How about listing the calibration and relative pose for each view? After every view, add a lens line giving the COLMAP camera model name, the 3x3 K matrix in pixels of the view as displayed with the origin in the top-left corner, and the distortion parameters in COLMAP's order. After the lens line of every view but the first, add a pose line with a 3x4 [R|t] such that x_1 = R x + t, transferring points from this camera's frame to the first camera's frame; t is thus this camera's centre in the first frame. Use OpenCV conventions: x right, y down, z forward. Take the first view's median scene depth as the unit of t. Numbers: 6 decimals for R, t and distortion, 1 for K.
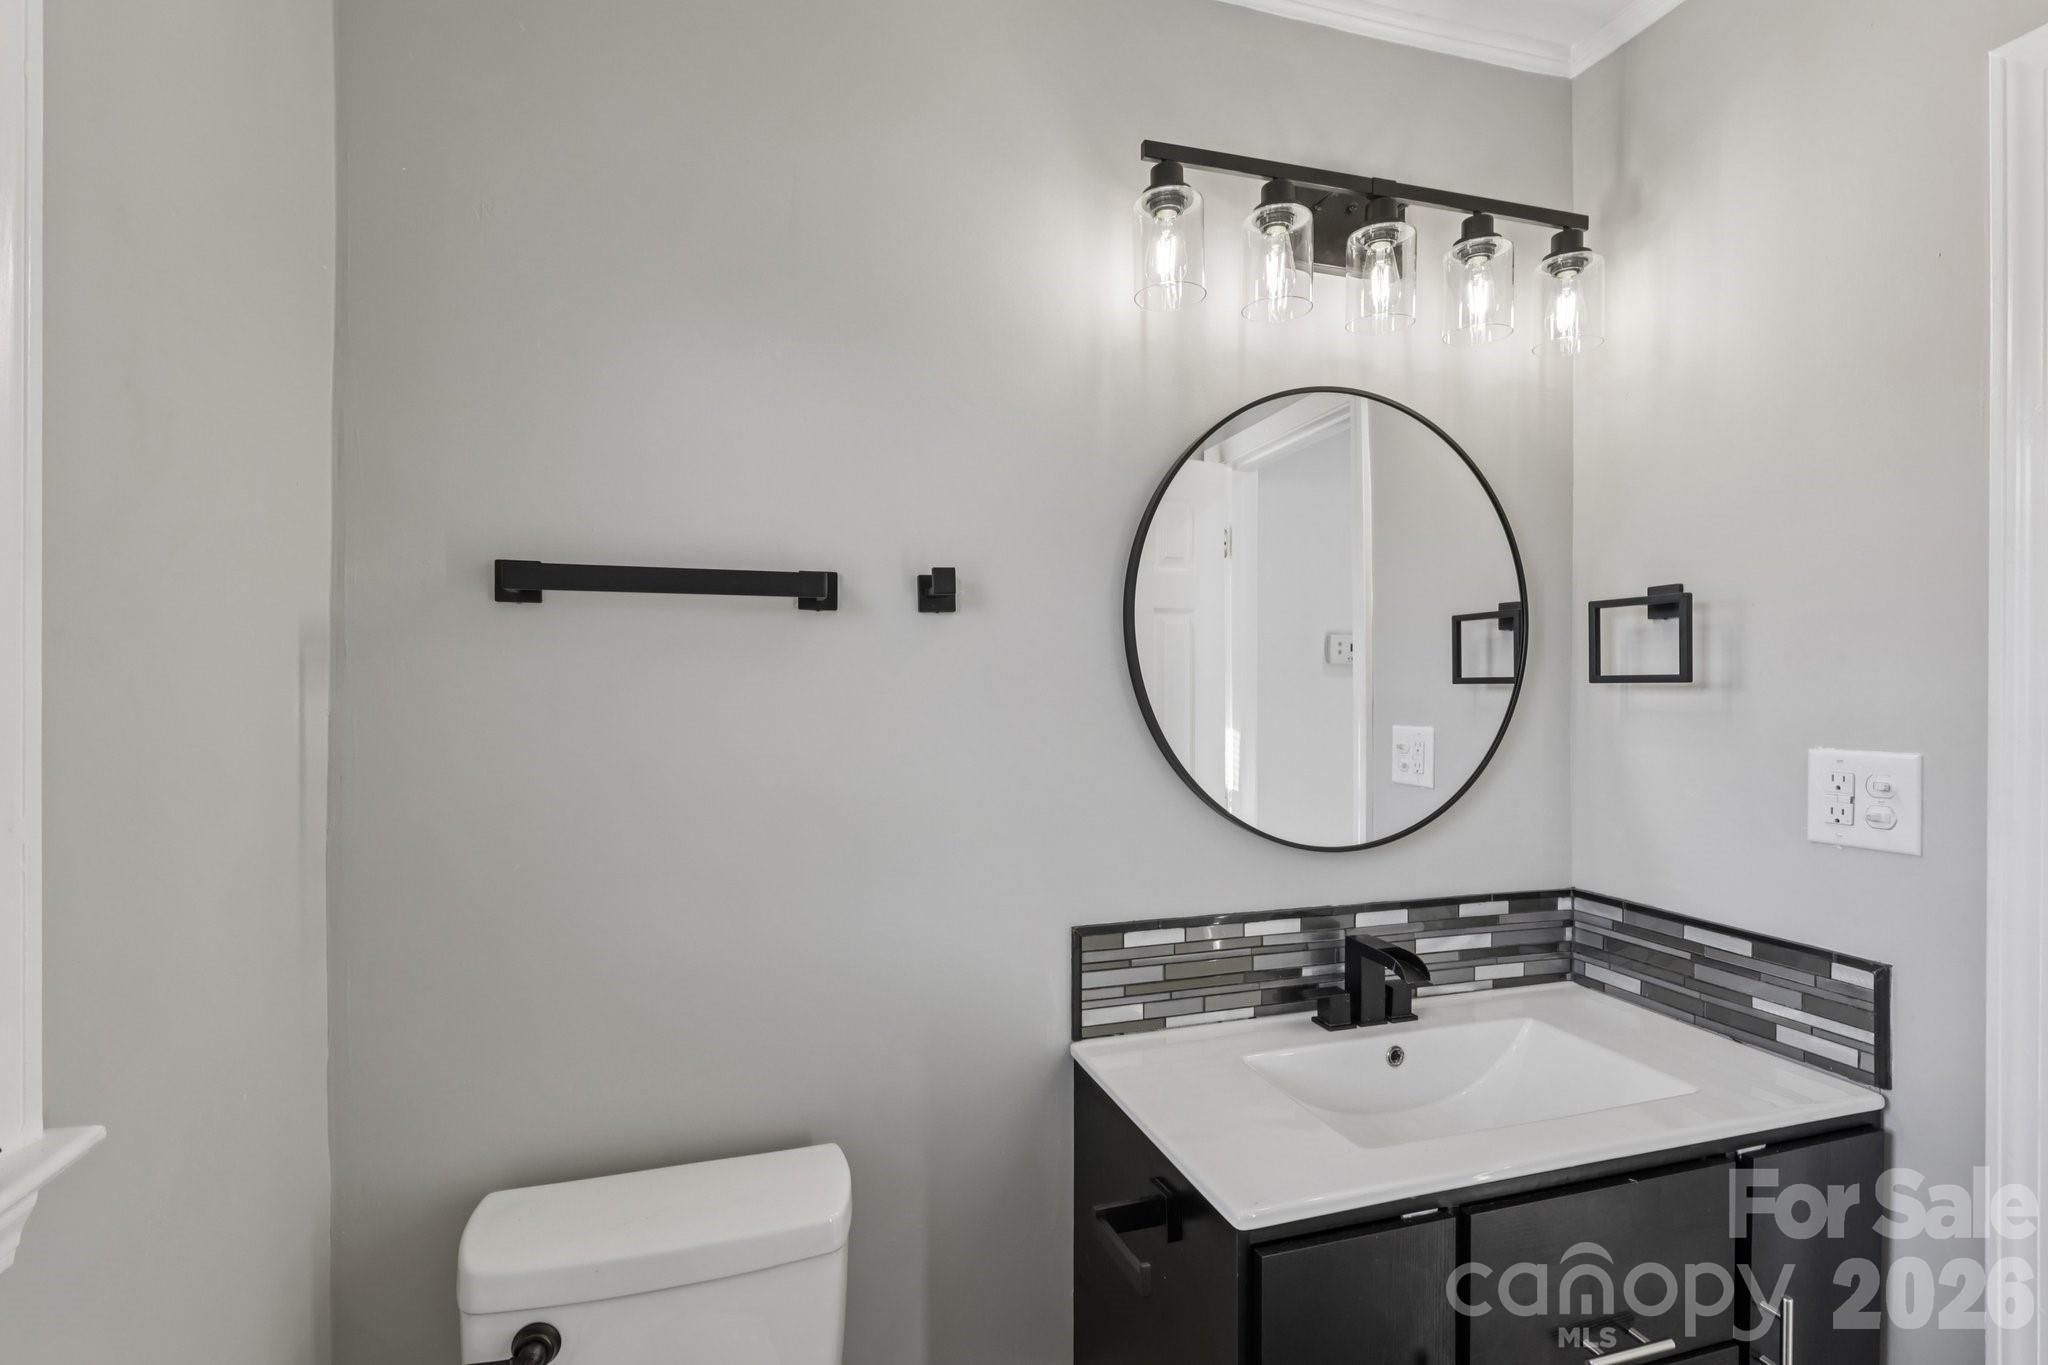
lens RADIAL K [[953.0, 0, 1023.0], [0, 953.0, 690.9], [0, 0, 1]] dist [-0.008283, 0.001261]
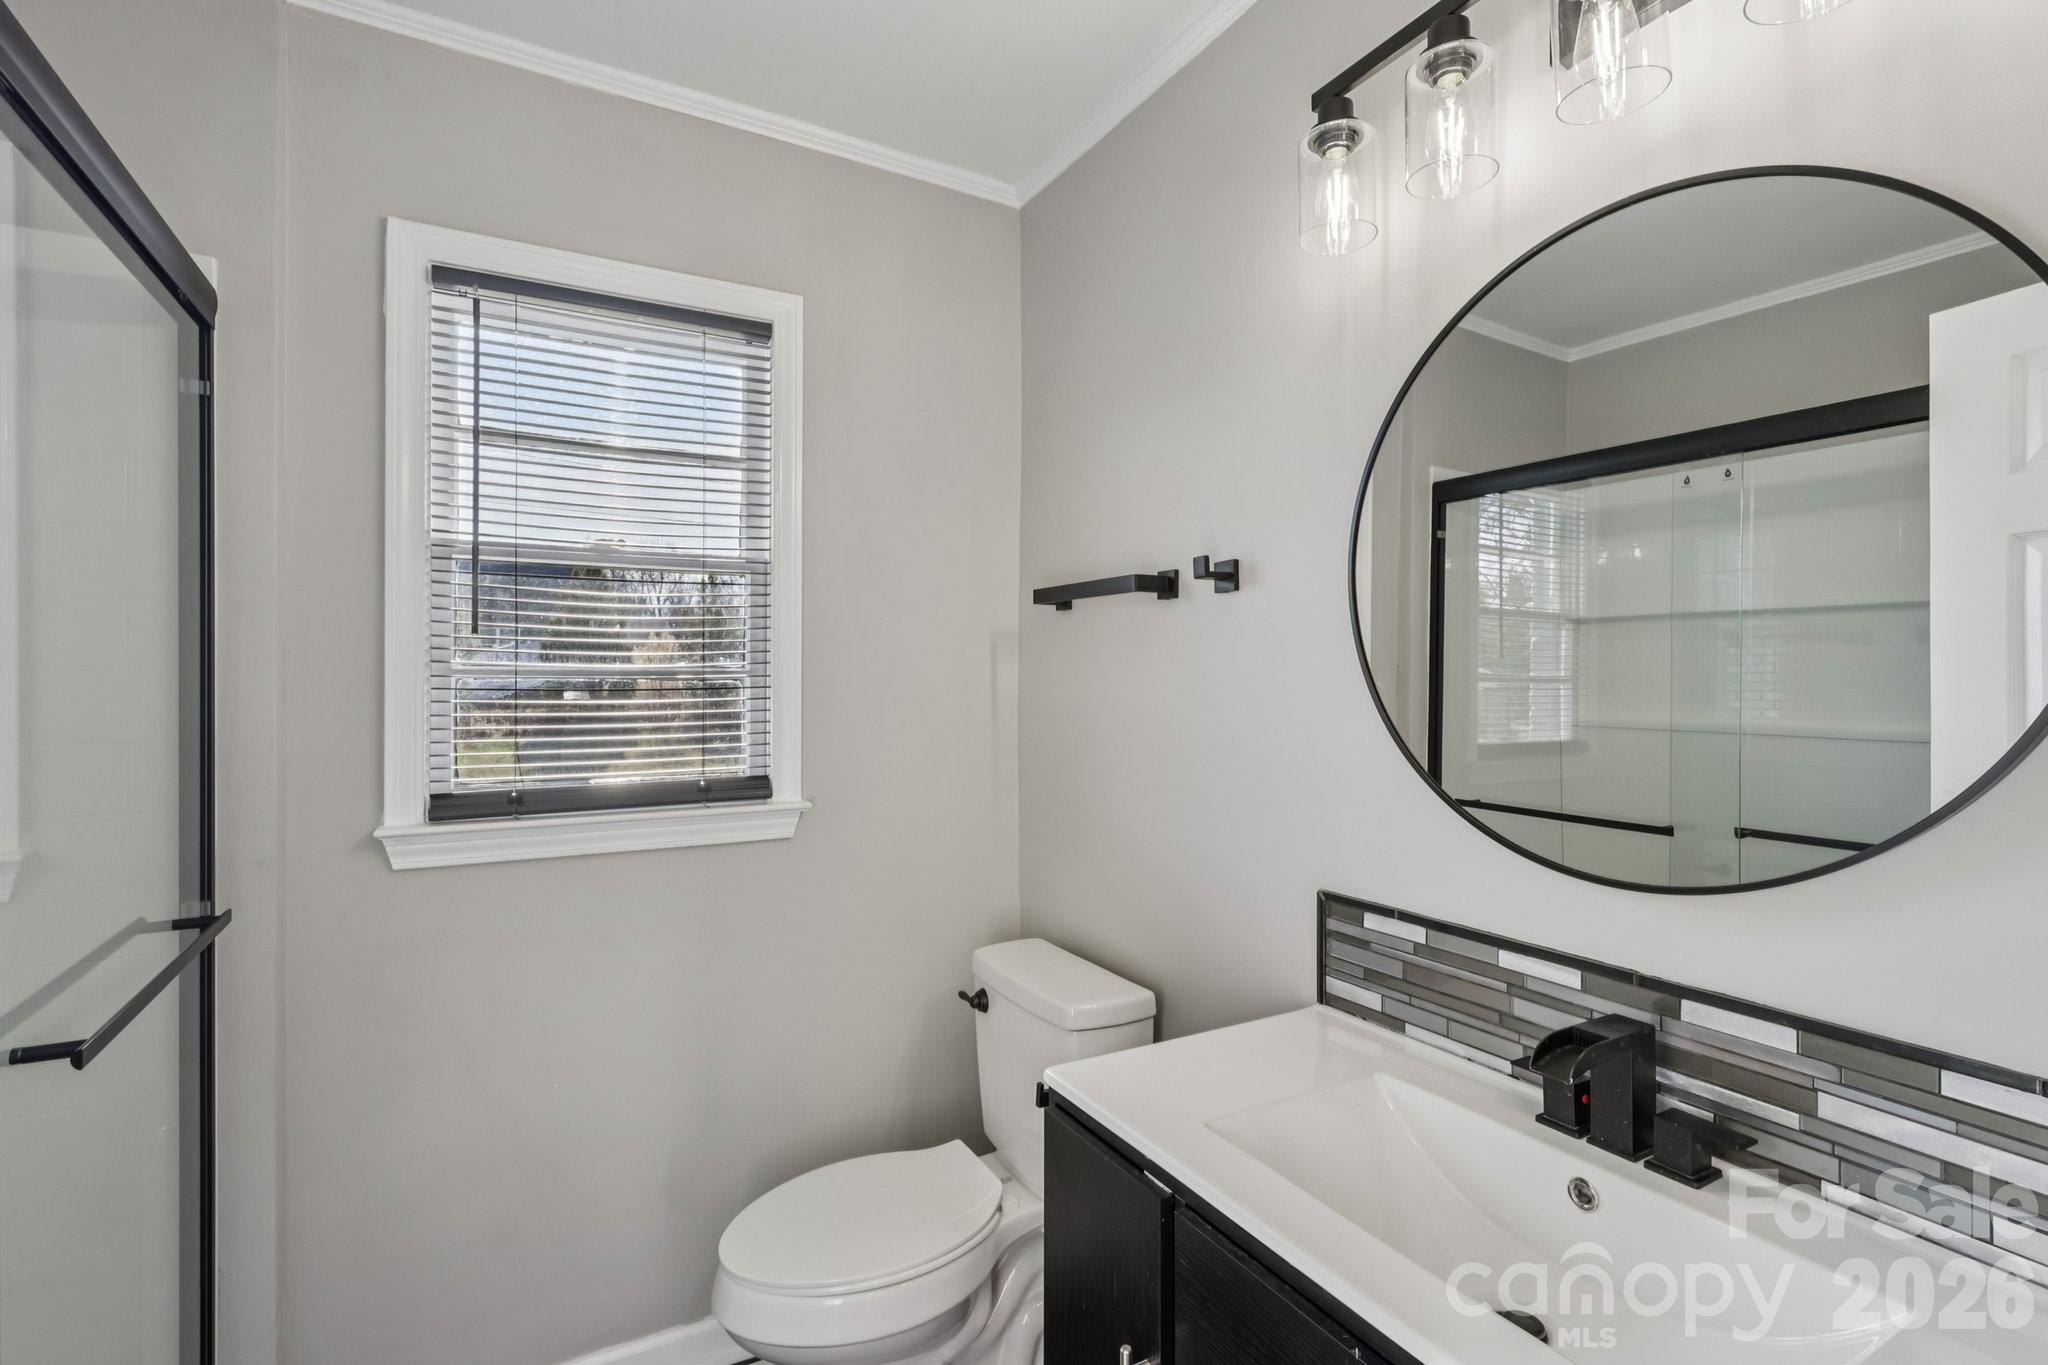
lens RADIAL K [[953.0, 0, 1020.2], [0, 953.0, 676.8], [0, 0, 1]] dist [-0.008283, 0.001261]
pose [[0.203139, 0.004126, -0.979141, 0.954360], [-0.006130, 0.999977, 0.002942, 0.020273], [0.979131, 0.005405, 0.203160, 0.469967]]
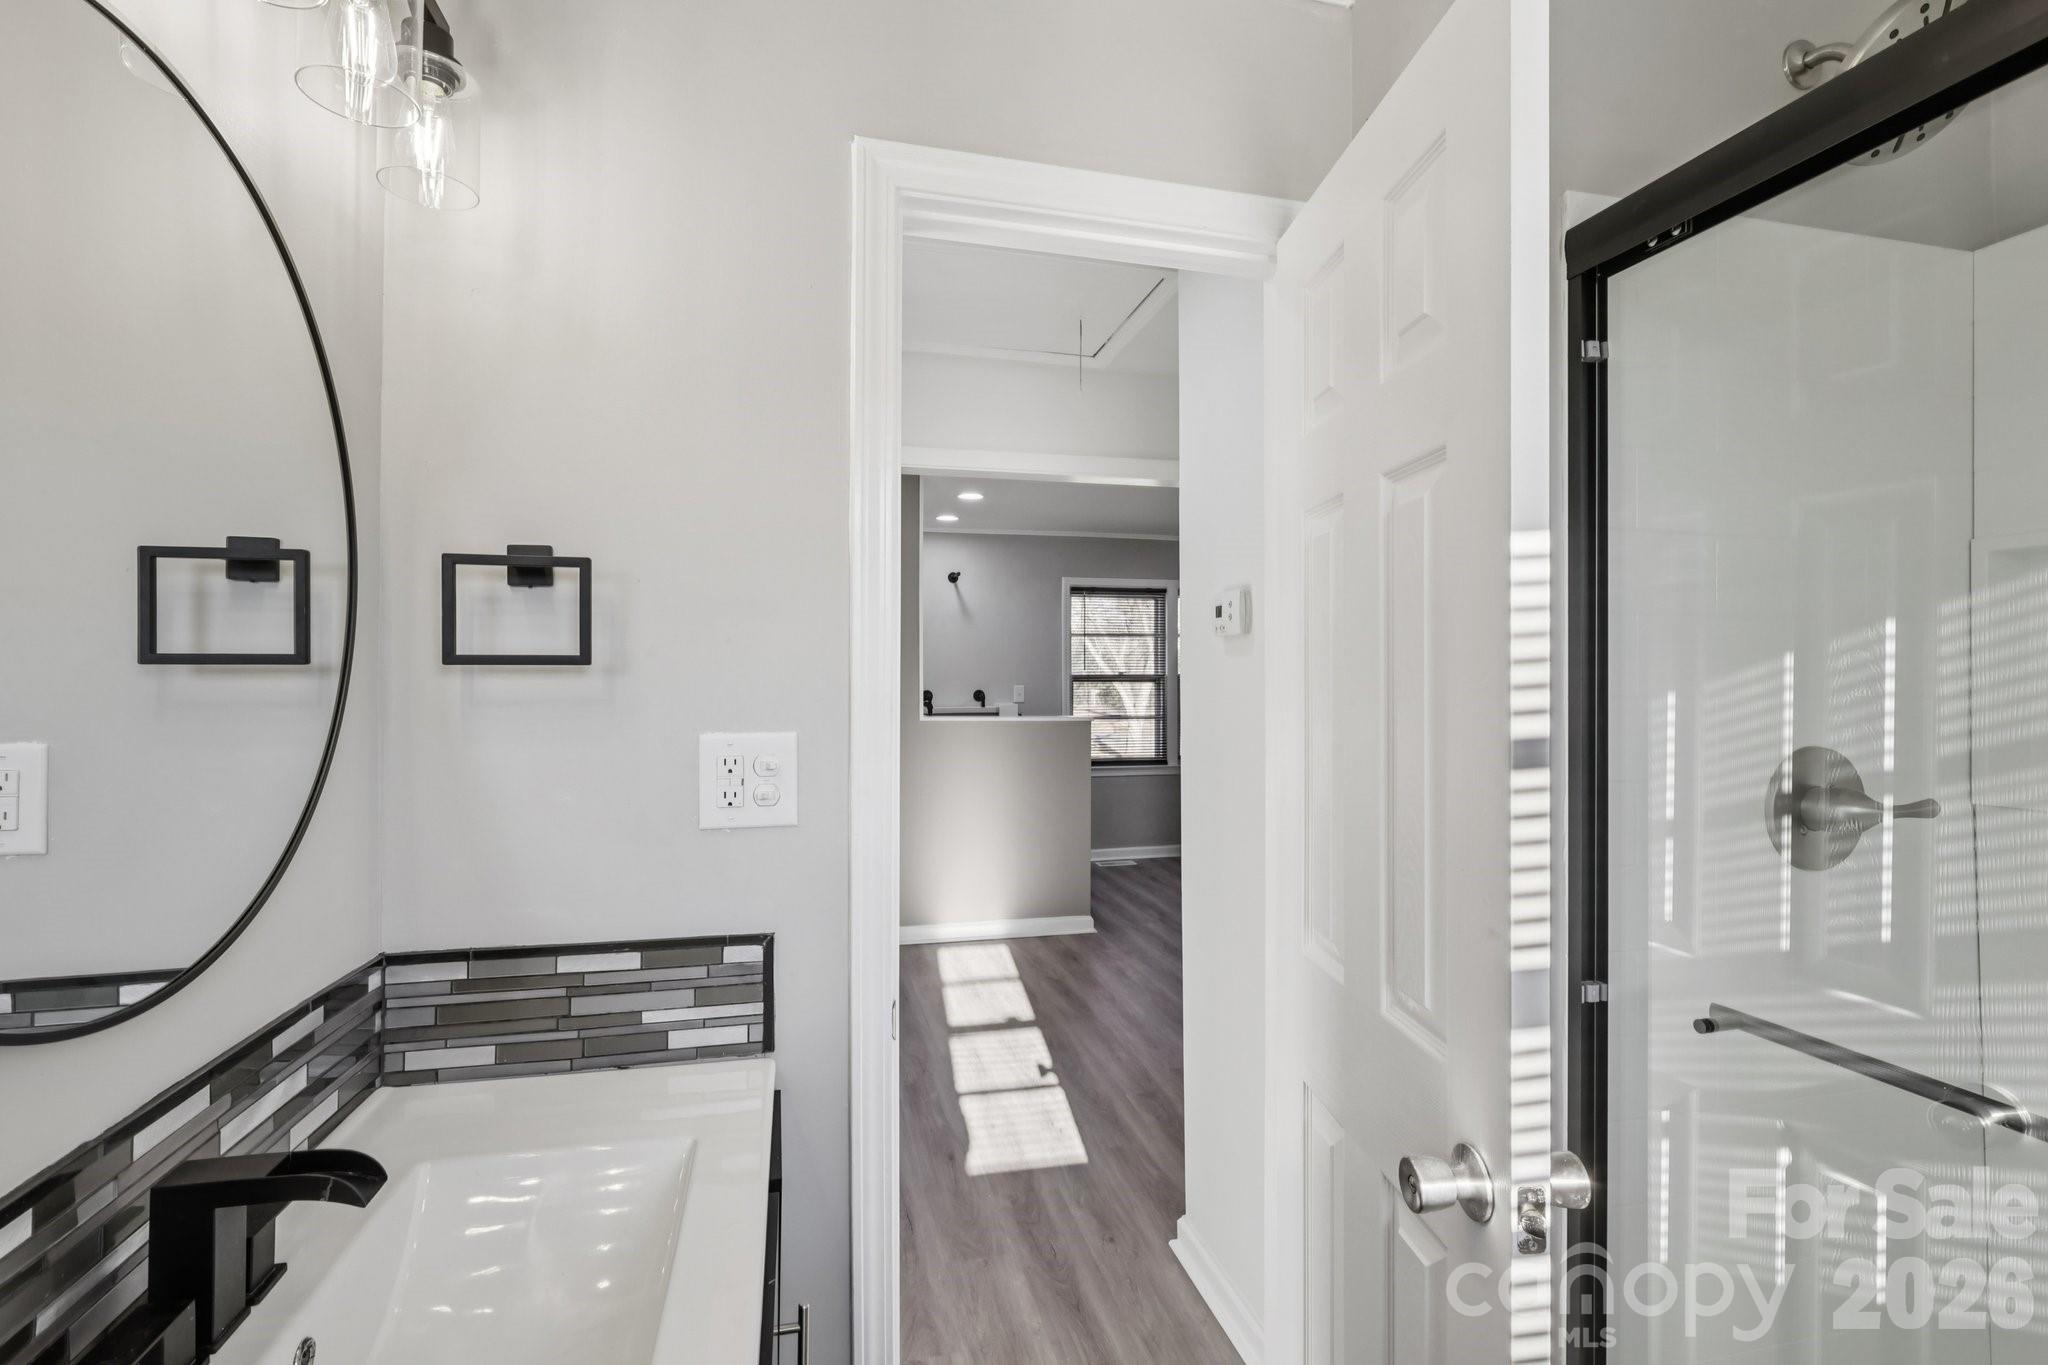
lens RADIAL K [[953.0, 0, 1034.3], [0, 953.0, 671.7], [0, 0, 1]] dist [-0.008283, 0.001261]
pose [[0.060443, 0.003041, 0.998167, -0.113441], [0.002425, 0.999992, -0.003193, 0.000671], [-0.998169, 0.002614, 0.060435, 0.550056]]
